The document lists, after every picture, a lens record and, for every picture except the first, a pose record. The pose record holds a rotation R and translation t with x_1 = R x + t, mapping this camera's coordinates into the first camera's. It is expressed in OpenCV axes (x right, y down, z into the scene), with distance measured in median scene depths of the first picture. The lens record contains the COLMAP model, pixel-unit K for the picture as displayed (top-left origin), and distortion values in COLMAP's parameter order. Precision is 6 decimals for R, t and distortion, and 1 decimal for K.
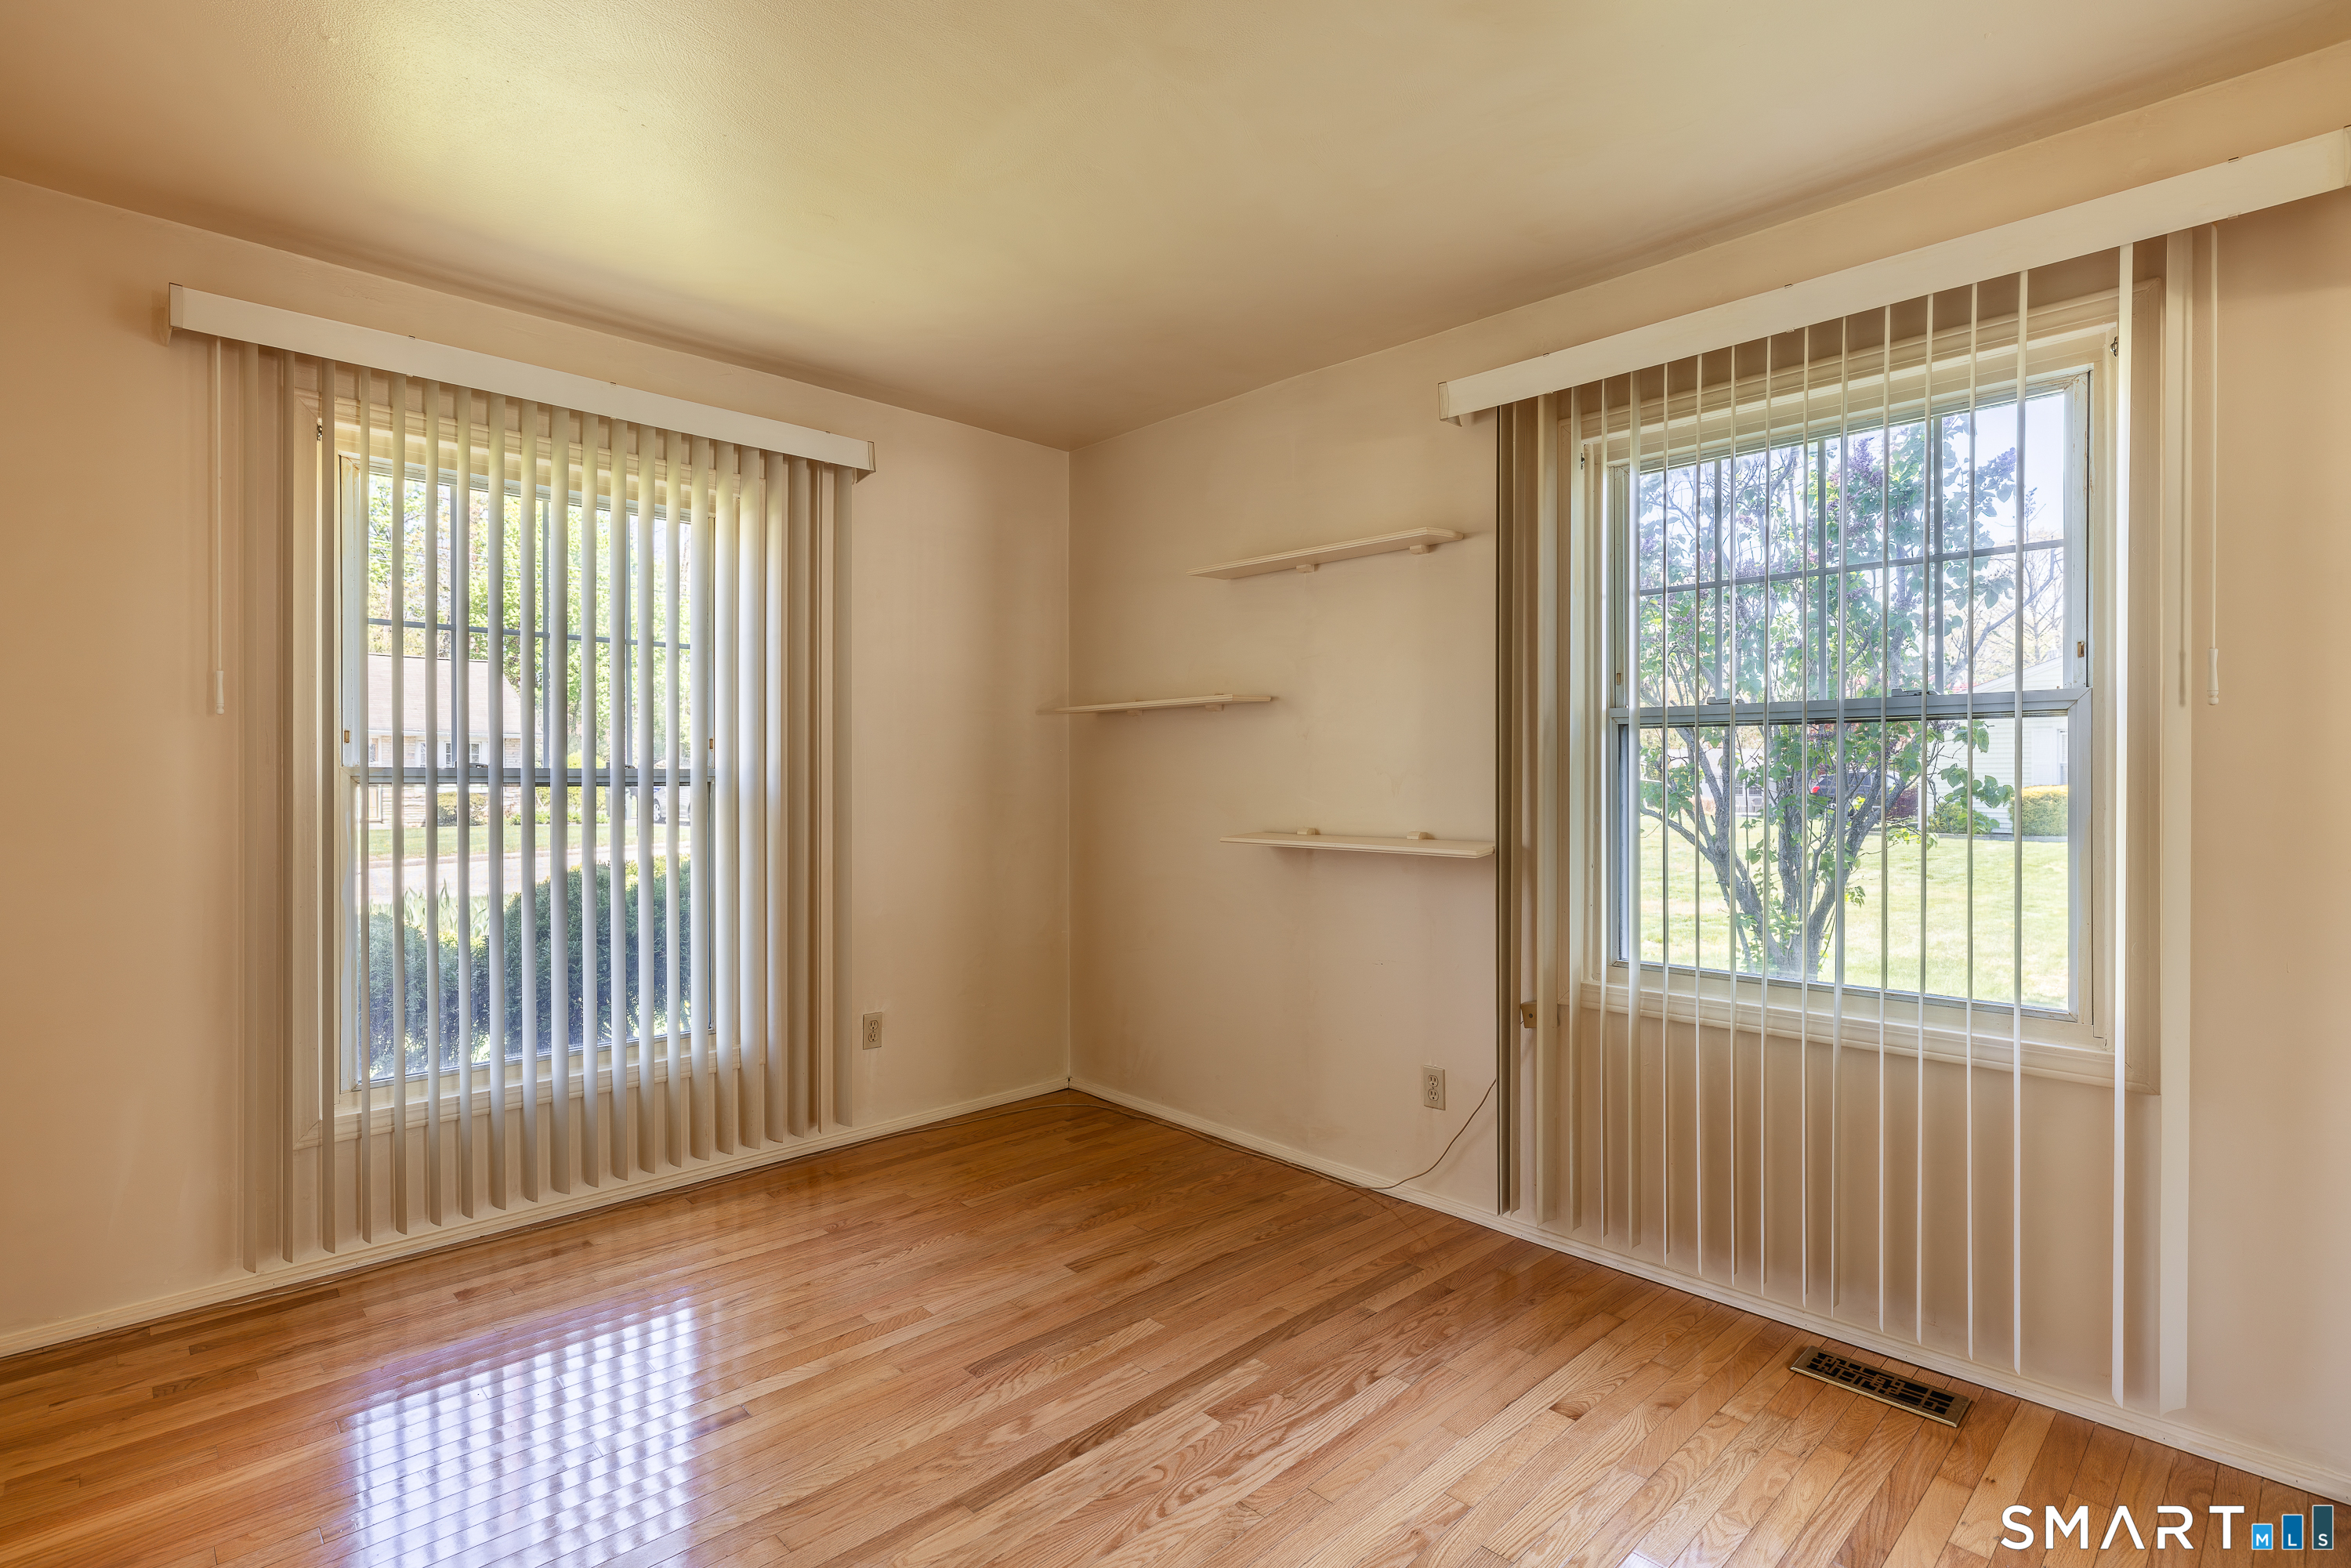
lens RADIAL K [[1138.1, 0, 1174.3], [0, 1138.1, 770.9], [0, 0, 1]] dist [0.003734, 0.000733]
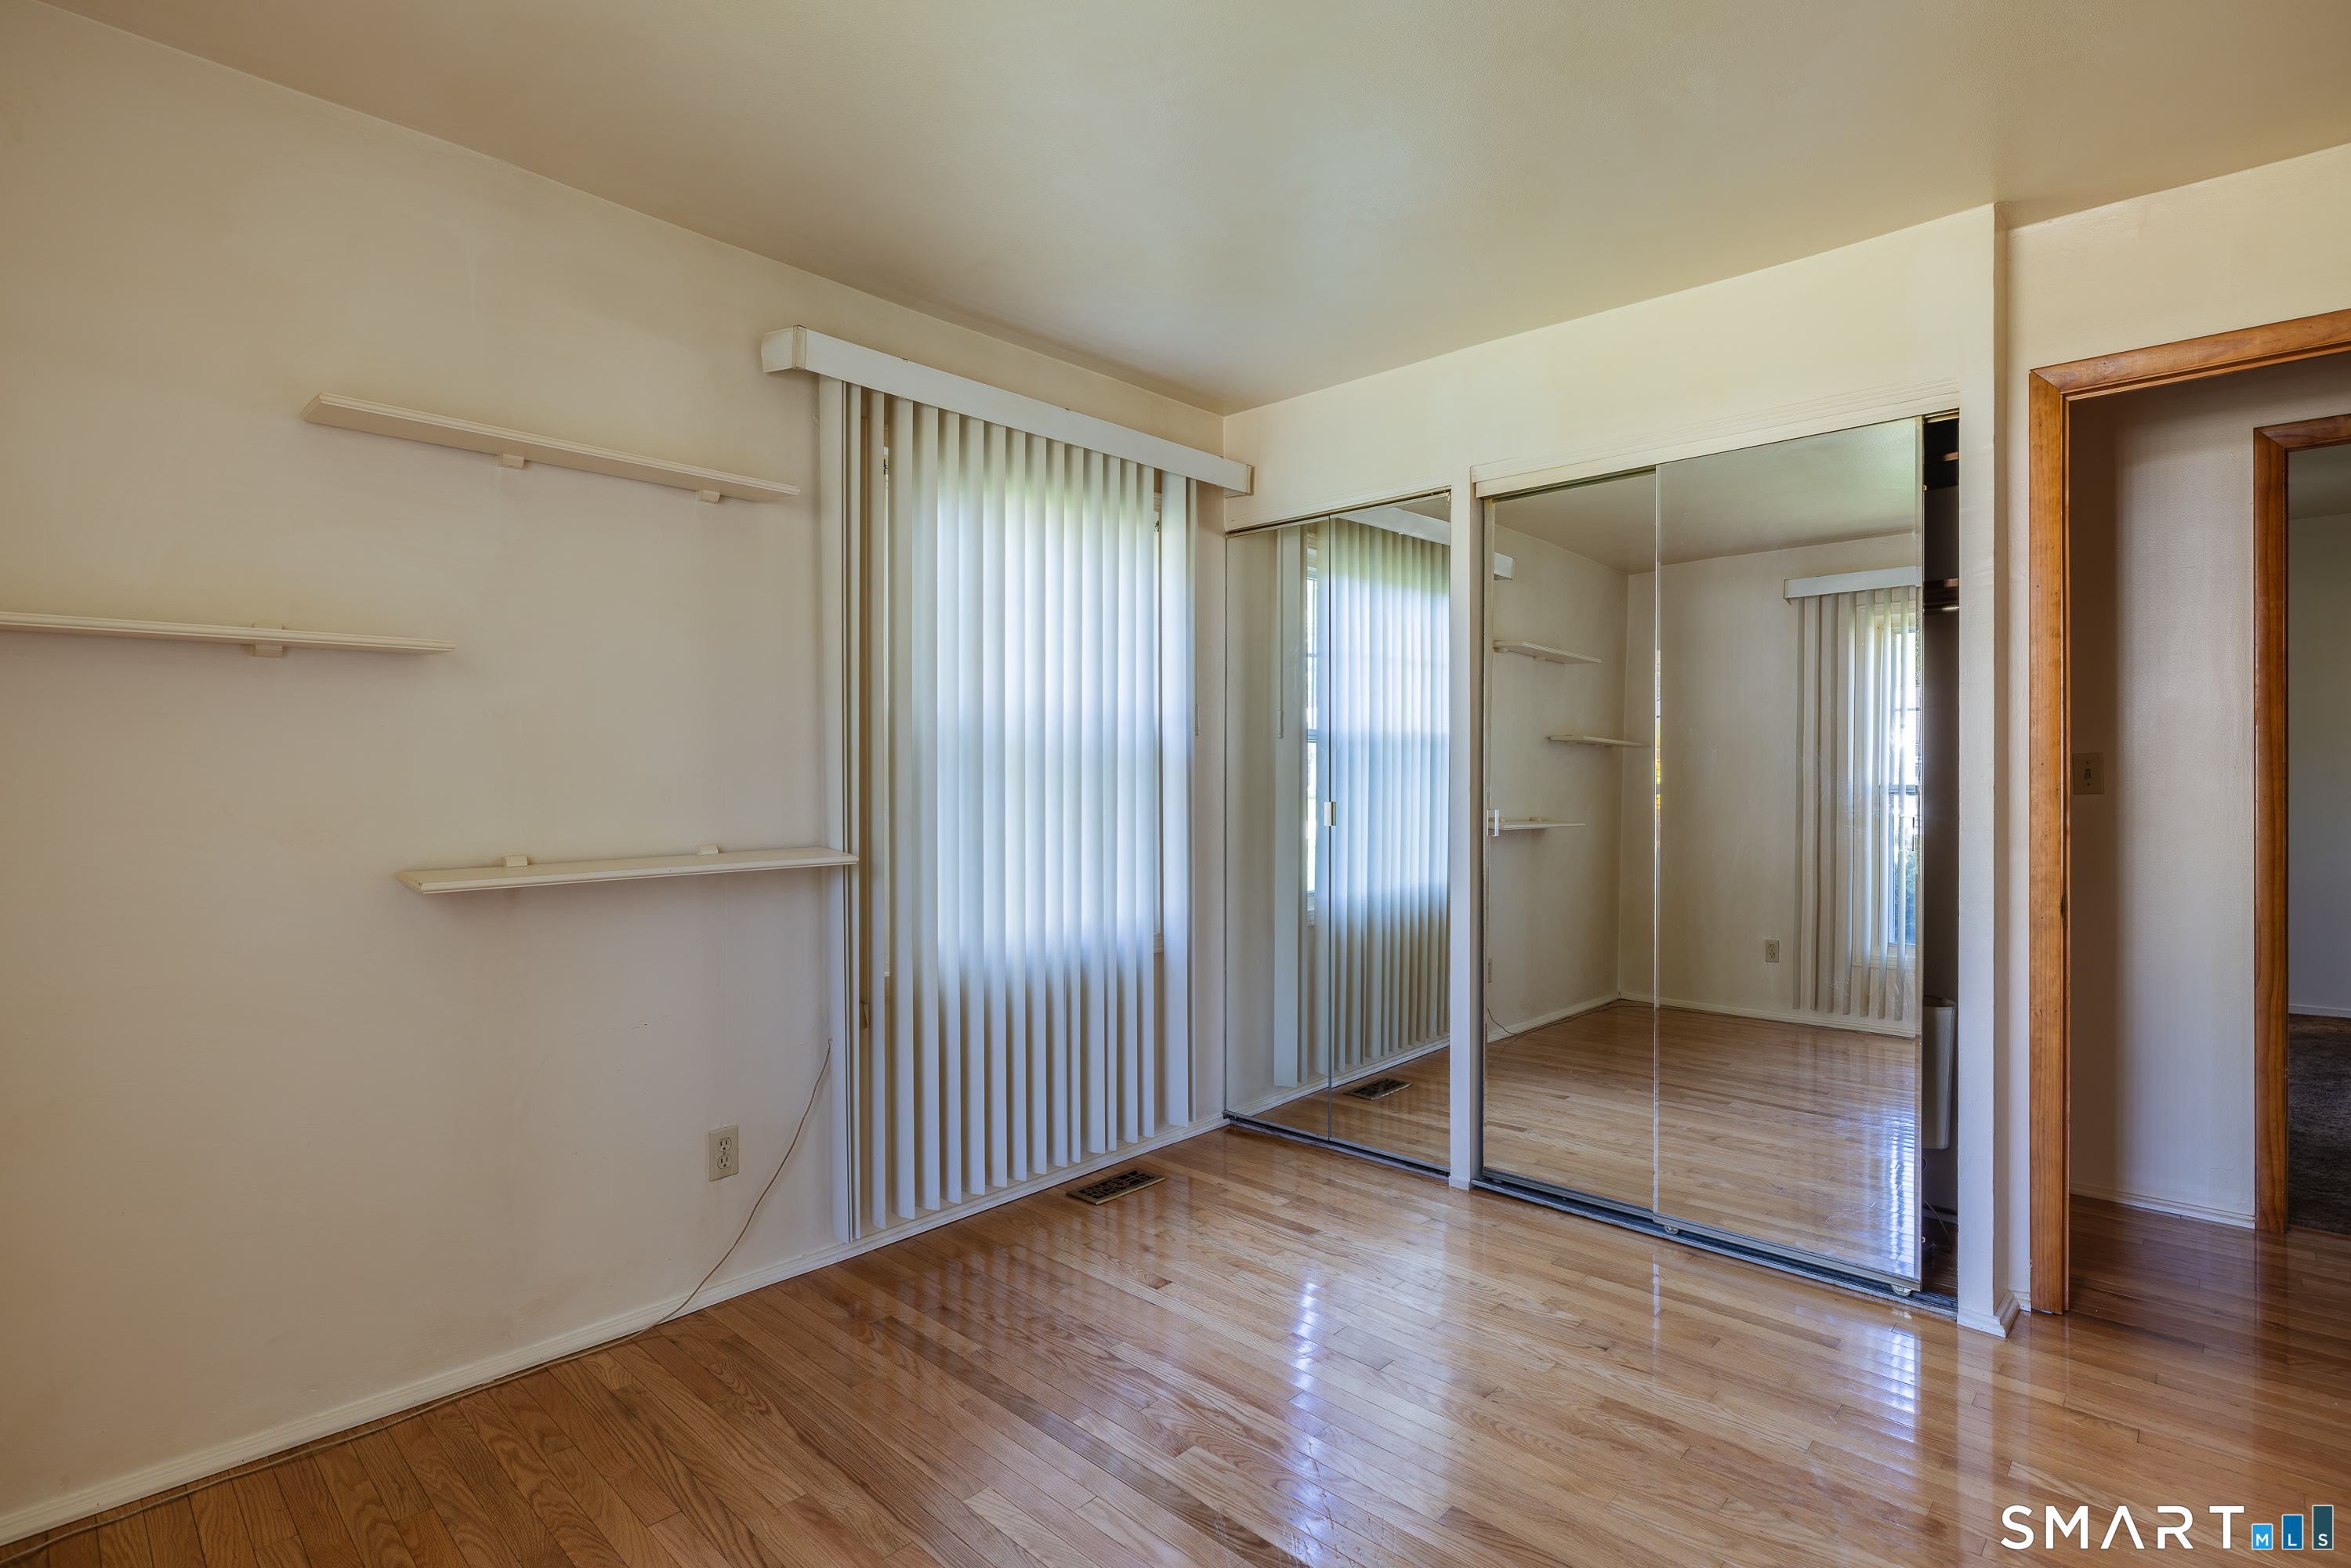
lens RADIAL K [[1138.1, 0, 1176.2], [0, 1138.1, 784.1], [0, 0, 1]] dist [0.003734, 0.000733]
pose [[-0.048179, -0.007231, 0.998813, -0.654501], [0.004150, 0.999964, 0.007439, 0.005795], [-0.998830, 0.004503, -0.048147, 0.760770]]
